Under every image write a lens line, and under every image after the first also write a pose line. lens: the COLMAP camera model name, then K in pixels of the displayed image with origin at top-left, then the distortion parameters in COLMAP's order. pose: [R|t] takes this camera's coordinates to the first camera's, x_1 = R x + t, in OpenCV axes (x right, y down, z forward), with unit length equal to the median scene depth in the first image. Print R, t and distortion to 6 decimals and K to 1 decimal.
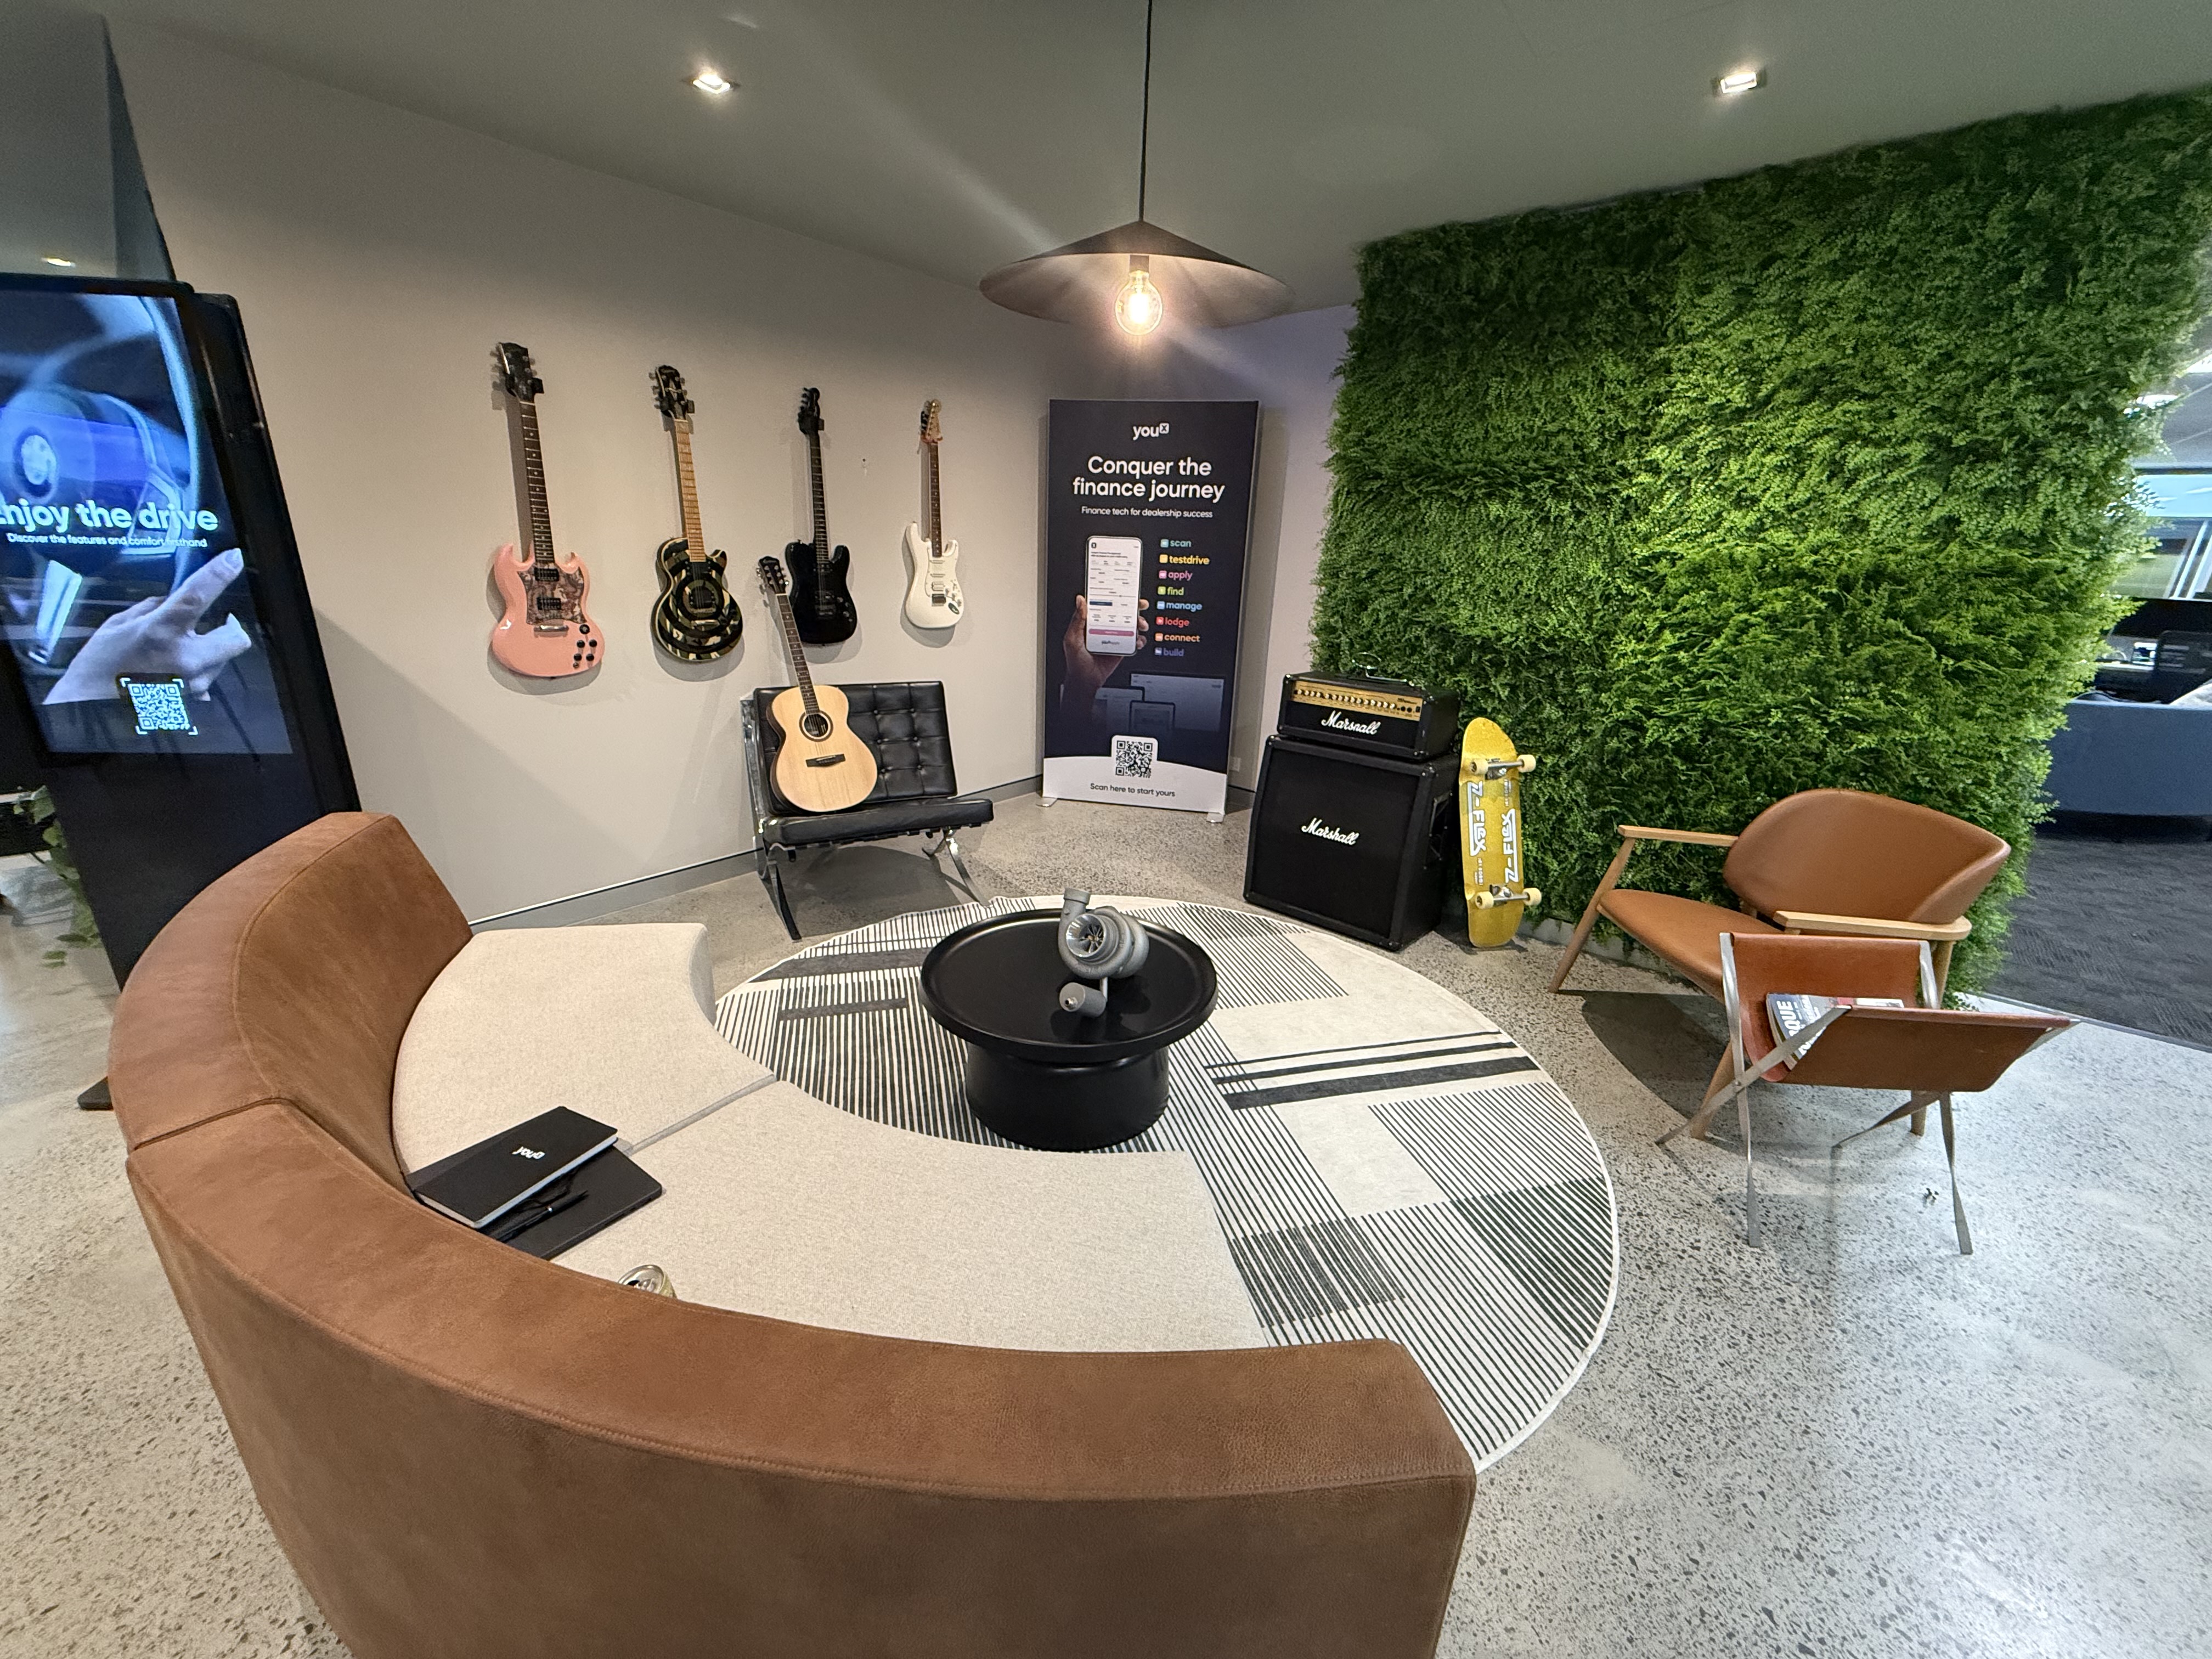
lens RADIAL K [[873.9, 0, 1102.7], [0, 873.9, 821.2], [0, 0, 1]] dist [0.008968, -0.001150]
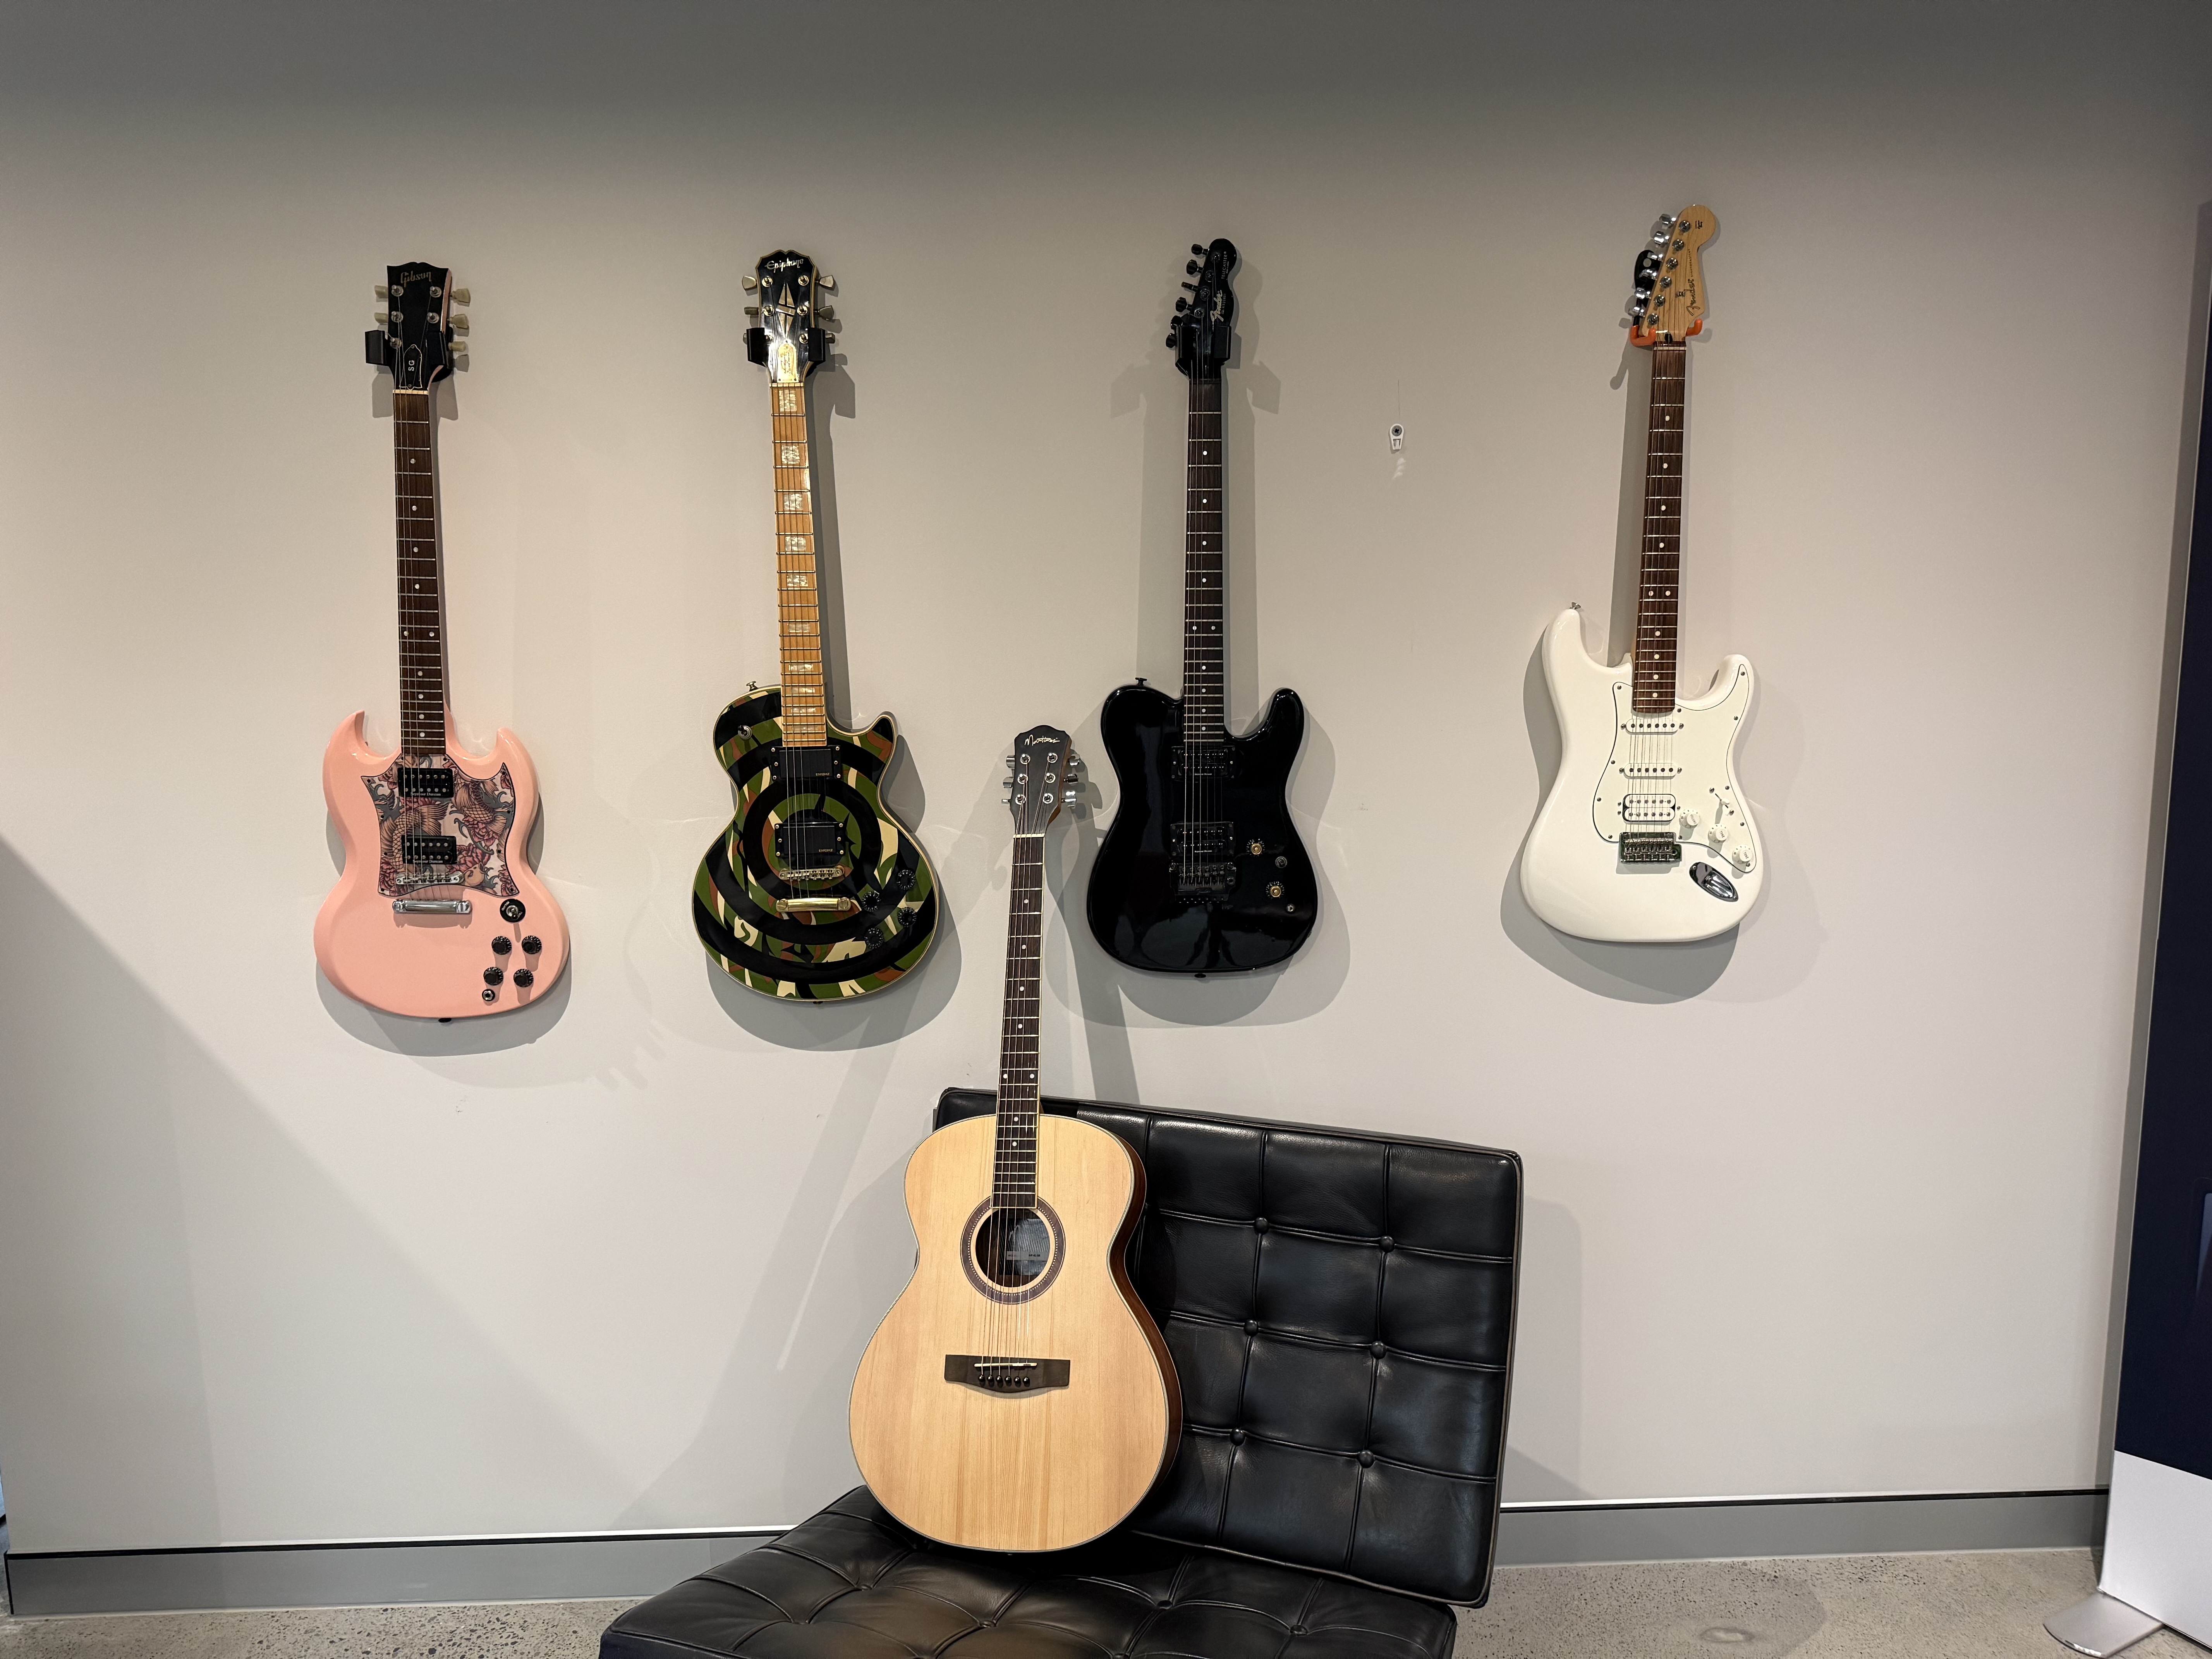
lens RADIAL K [[1542.4, 0, 1114.7], [0, 1542.4, 822.2], [0, 0, 1]] dist [0.070848, -0.066291]
pose [[0.654188, 0.076870, -0.752415, 0.113680], [-0.201144, 0.976678, -0.075104, -0.238373], [0.729094, 0.200476, 0.654393, 0.664680]]
